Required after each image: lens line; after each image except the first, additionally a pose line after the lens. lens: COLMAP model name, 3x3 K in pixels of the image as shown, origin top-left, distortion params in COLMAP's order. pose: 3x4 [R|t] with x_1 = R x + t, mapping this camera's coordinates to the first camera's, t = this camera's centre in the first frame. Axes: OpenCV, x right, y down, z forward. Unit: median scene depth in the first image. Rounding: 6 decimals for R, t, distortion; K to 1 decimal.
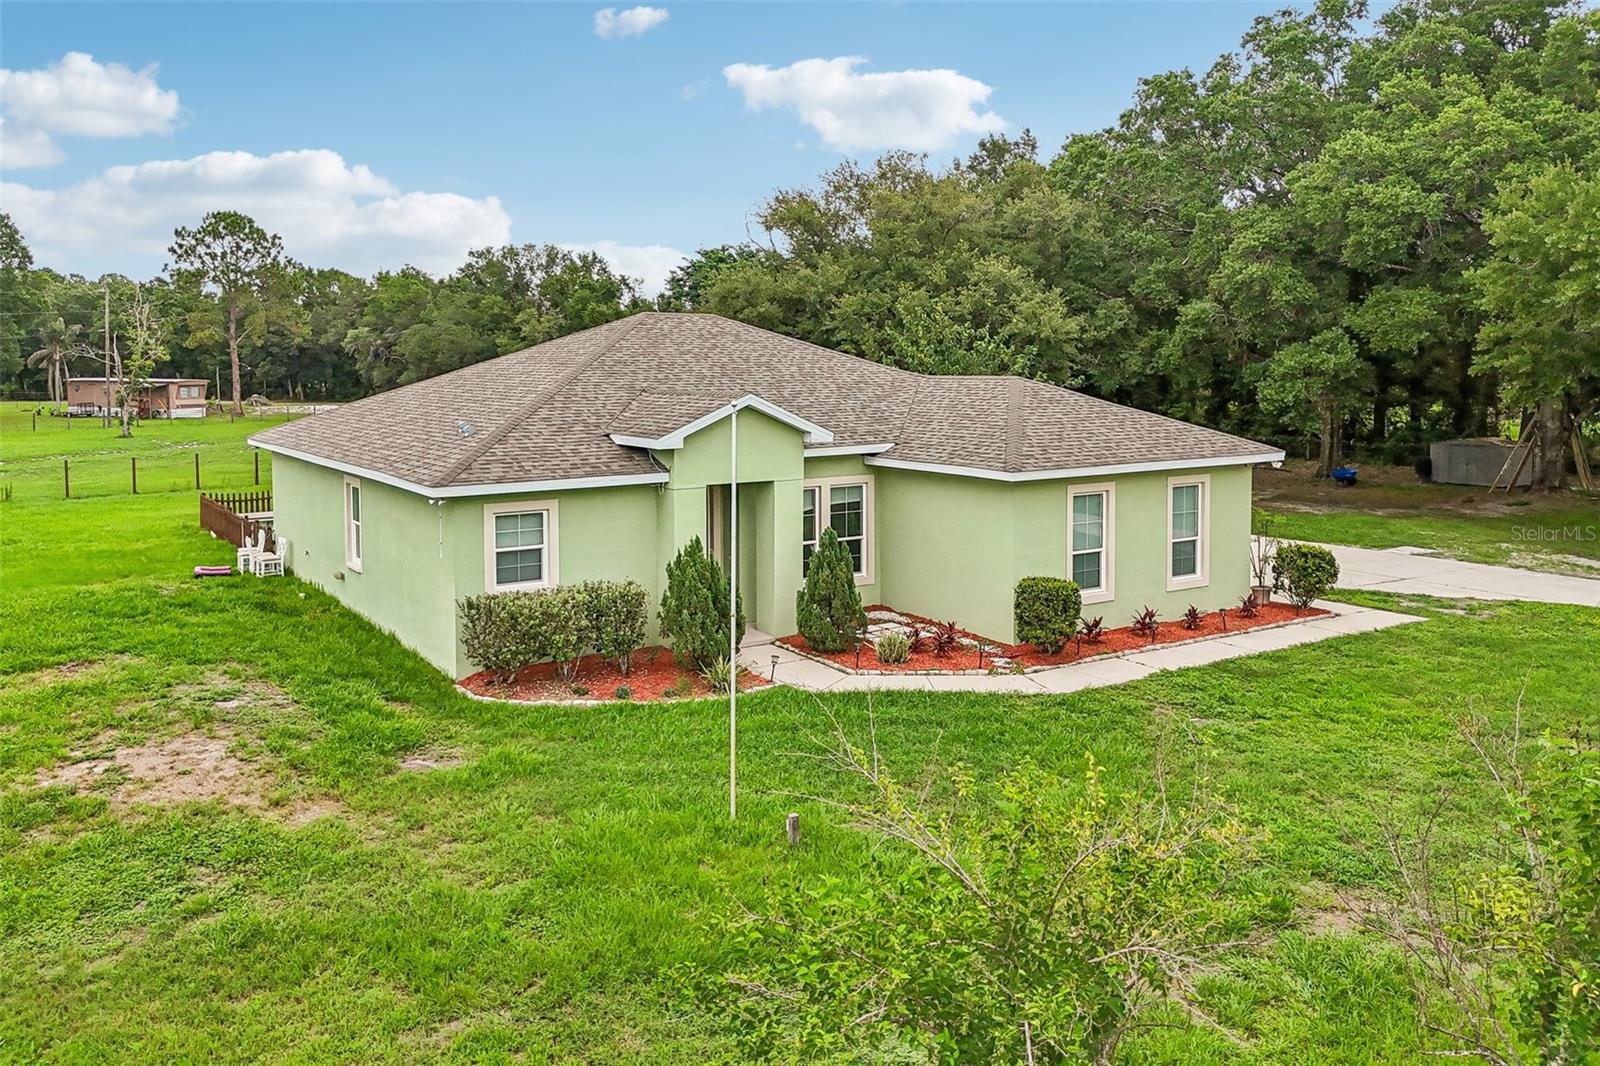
lens RADIAL K [[1282.0, 0, 801.5], [0, 1282.0, 458.9], [0, 0, 1]] dist [0.084102, -0.108896]
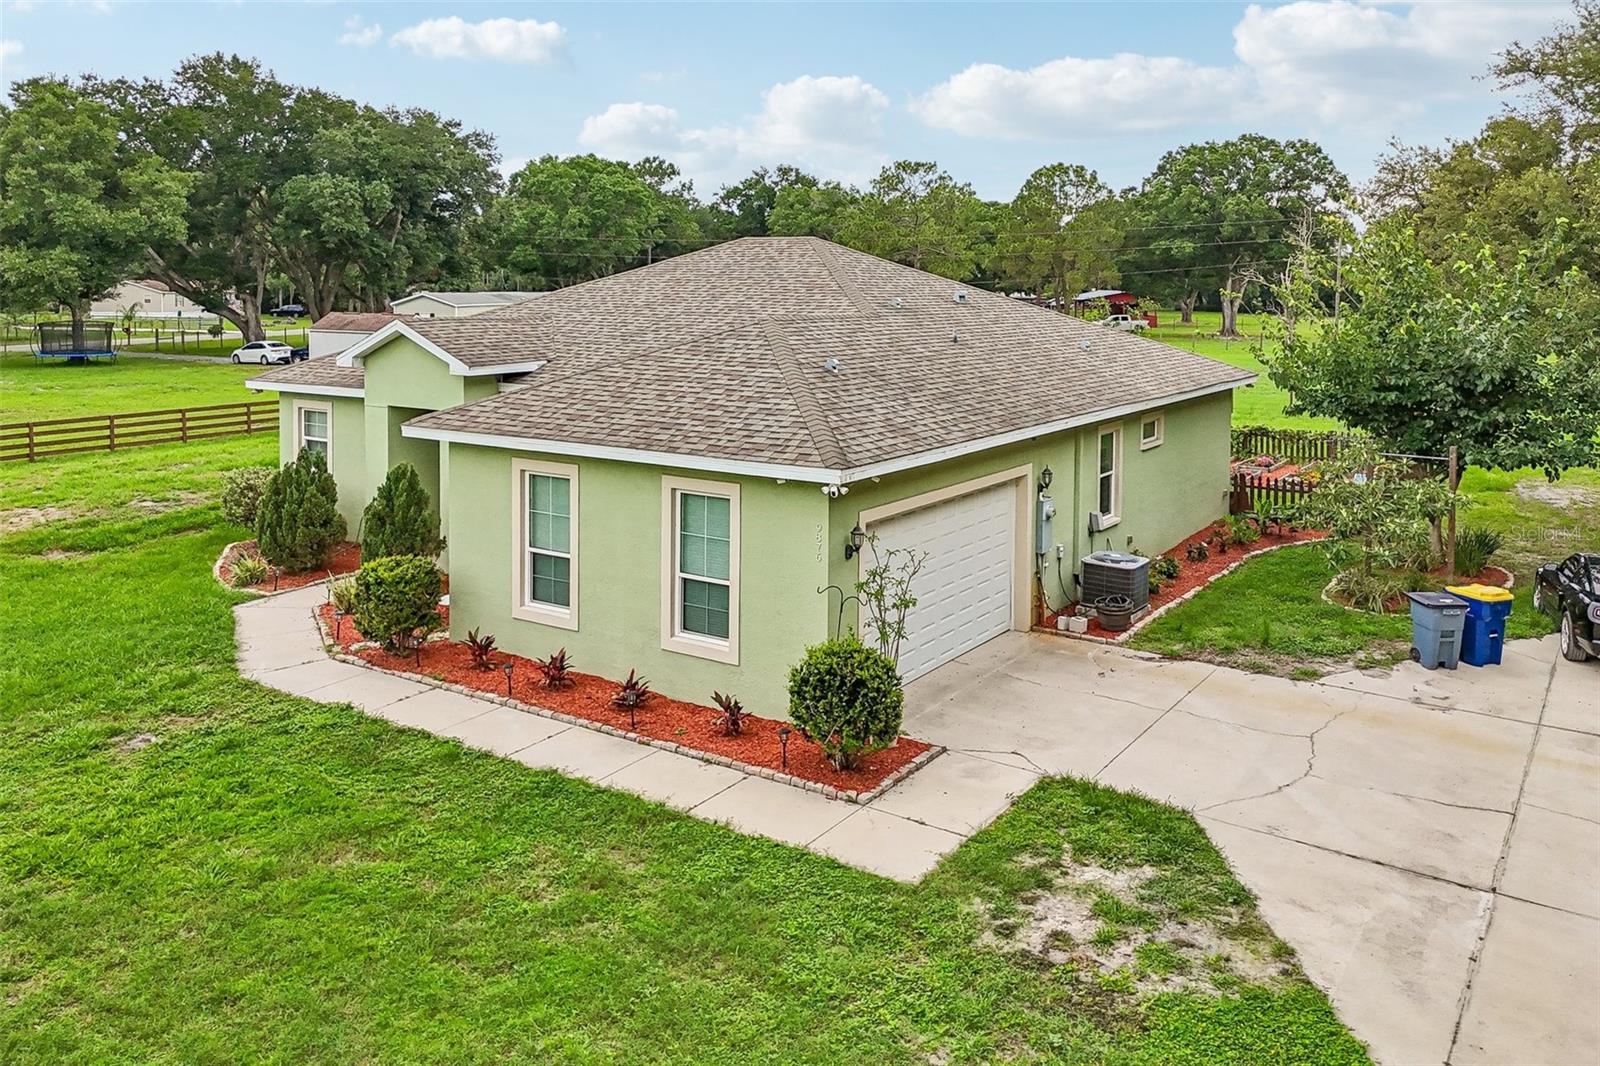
lens RADIAL K [[1224.1, 0, 814.4], [0, 1224.1, 480.3], [0, 0, 1]] dist [0.078279, -0.086005]
pose [[0.371784, 0.152515, -0.915705, 0.828092], [-0.075197, 0.988118, 0.134045, -0.066864], [0.925269, 0.019023, 0.378835, 0.796509]]
